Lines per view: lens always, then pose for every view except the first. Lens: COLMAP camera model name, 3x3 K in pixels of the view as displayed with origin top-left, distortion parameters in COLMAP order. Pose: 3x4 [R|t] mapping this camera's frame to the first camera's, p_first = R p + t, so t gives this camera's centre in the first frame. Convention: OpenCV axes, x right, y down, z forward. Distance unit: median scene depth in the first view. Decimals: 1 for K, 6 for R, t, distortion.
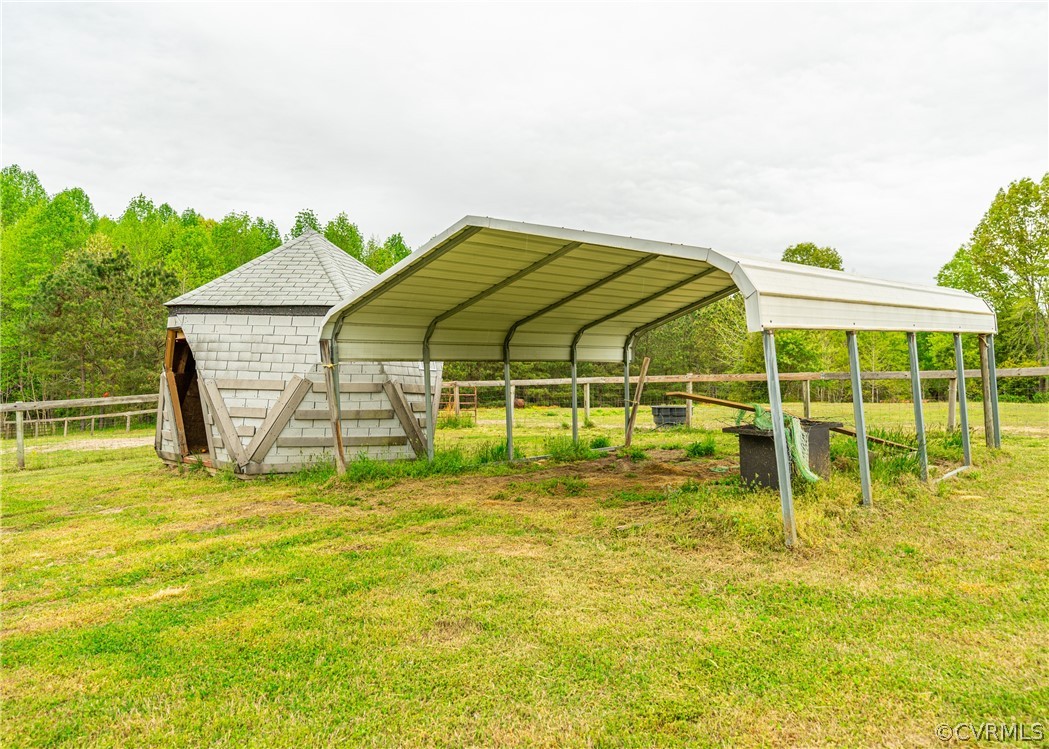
lens RADIAL K [[768.2, 0, 520.1], [0, 768.2, 365.3], [0, 0, 1]] dist [0.004469, 0.011751]
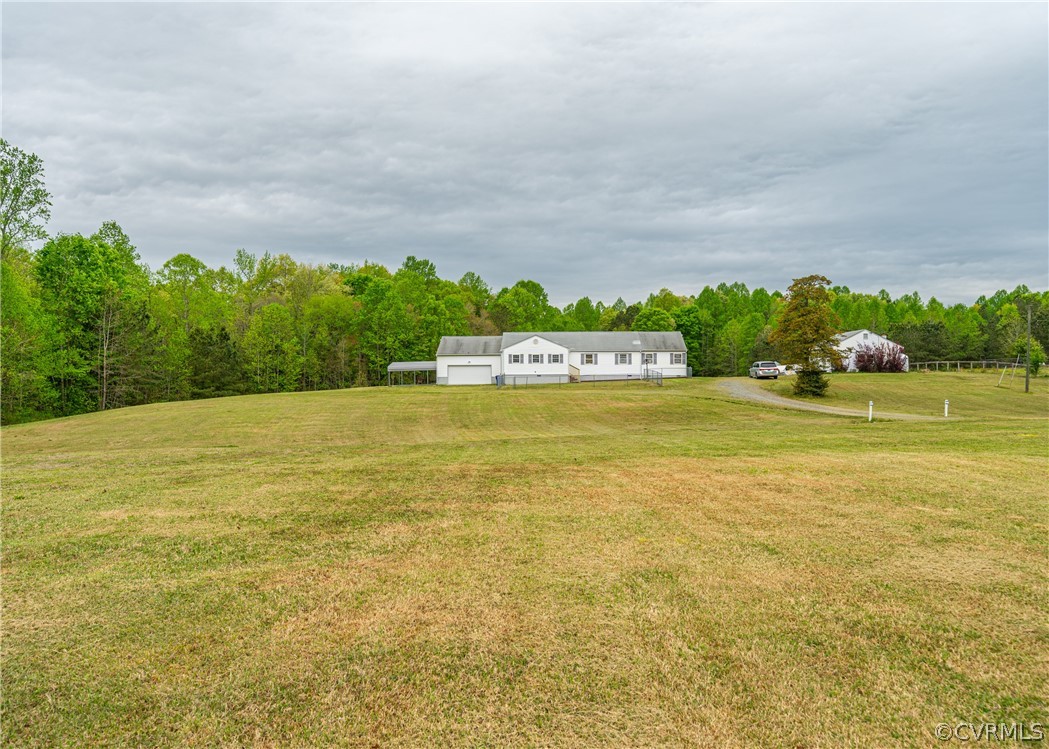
lens RADIAL K [[768.2, 0, 521.8], [0, 768.2, 382.5], [0, 0, 1]] dist [0.004469, 0.011751]
pose [[0.661610, -0.045349, -0.748476, 1.255471], [0.071168, 0.997461, 0.002473, -0.034921], [0.746463, -0.054904, 0.663158, -2.039254]]
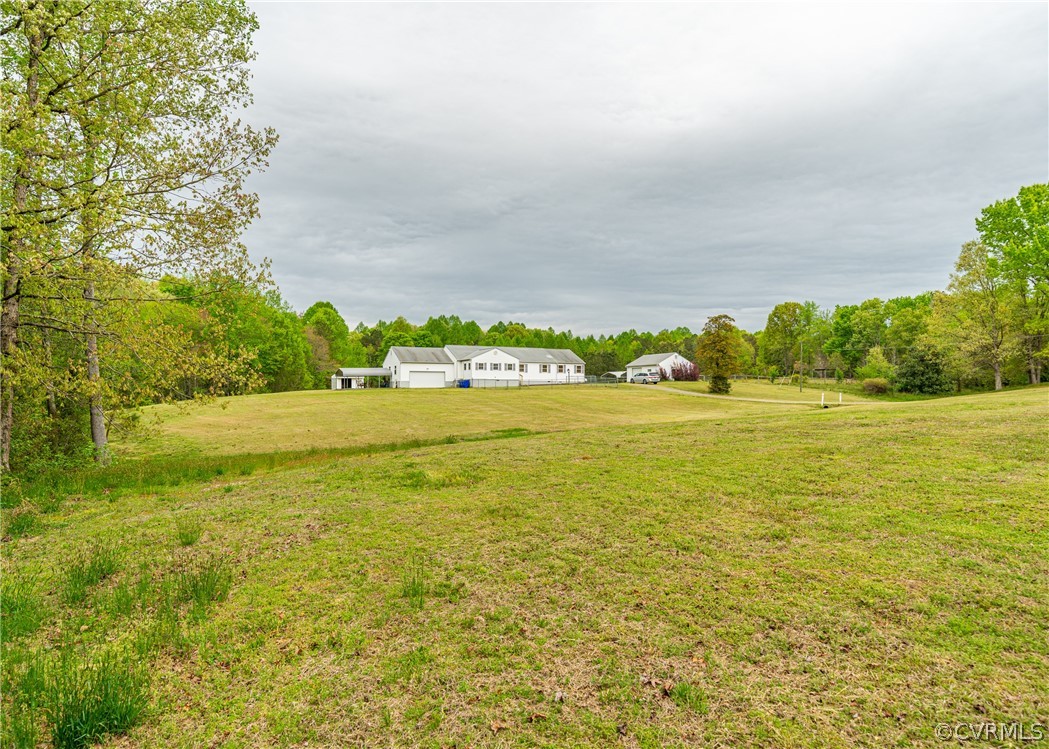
lens RADIAL K [[612.0, 0, 517.9], [0, 612.0, 368.8], [0, 0, 1]] dist [-0.008155, -0.000246]
pose [[0.942785, -0.059426, -0.328062, 0.692123], [0.061040, 0.998121, -0.005385, -0.059495], [0.327766, -0.014948, 0.944641, -2.404876]]
